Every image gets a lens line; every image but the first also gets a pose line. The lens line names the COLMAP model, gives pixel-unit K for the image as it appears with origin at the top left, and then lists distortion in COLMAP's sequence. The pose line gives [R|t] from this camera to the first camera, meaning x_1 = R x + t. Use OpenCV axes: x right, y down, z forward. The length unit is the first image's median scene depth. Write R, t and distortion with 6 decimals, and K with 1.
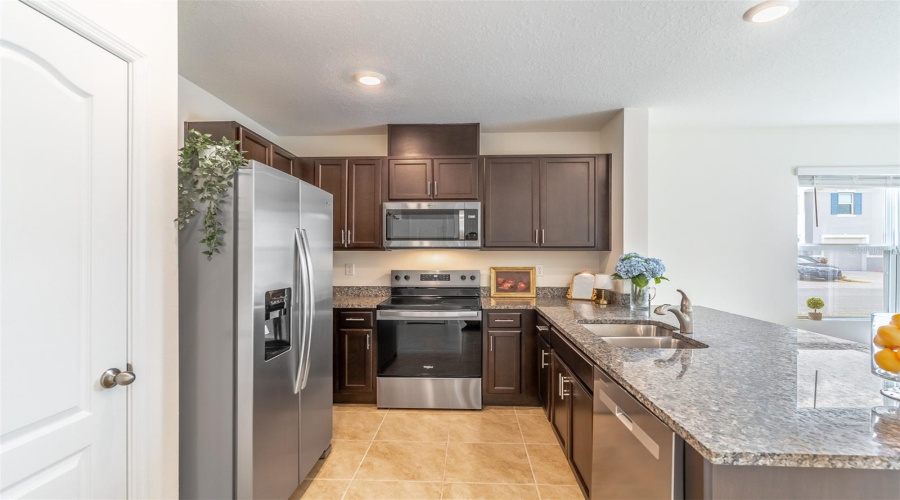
lens RADIAL K [[422.1, 0, 443.1], [0, 422.1, 248.9], [0, 0, 1]] dist [0.013638, -0.000005]
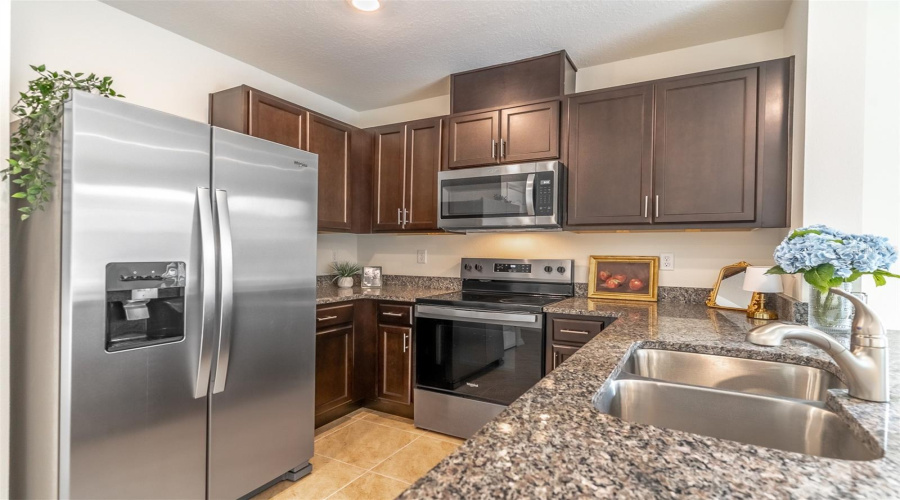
lens RADIAL K [[429.0, 0, 450.0], [0, 429.0, 250.0], [0, 0, 1]] dist [0.010008, -0.000233]
pose [[0.898758, 0.007280, -0.438384, 0.240377], [-0.005539, 0.999971, 0.005251, 0.034602], [0.438410, -0.002292, 0.898772, 0.279210]]
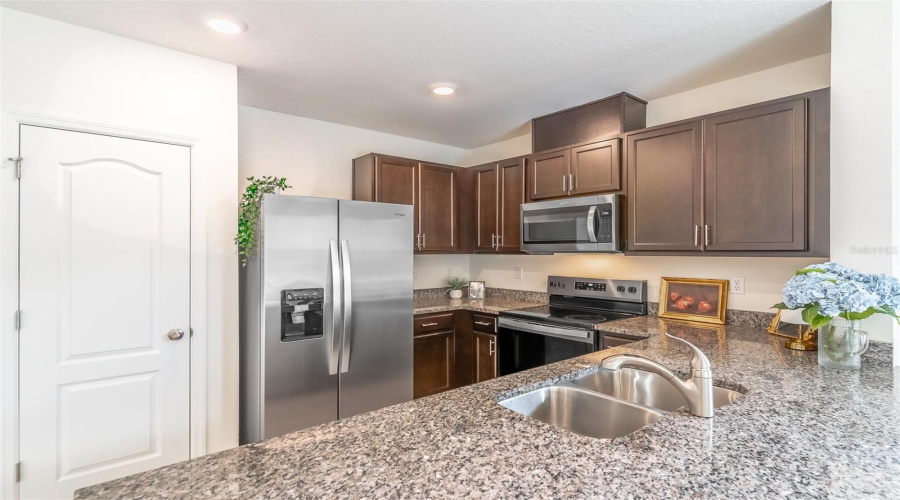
lens RADIAL K [[429.0, 0, 450.0], [0, 429.0, 250.0], [0, 0, 1]] dist [0.010008, -0.000233]
pose [[0.681769, -0.003254, -0.731560, 0.458069], [0.009677, 0.999943, 0.004572, -0.012966], [0.731504, -0.010196, 0.681761, 0.230868]]
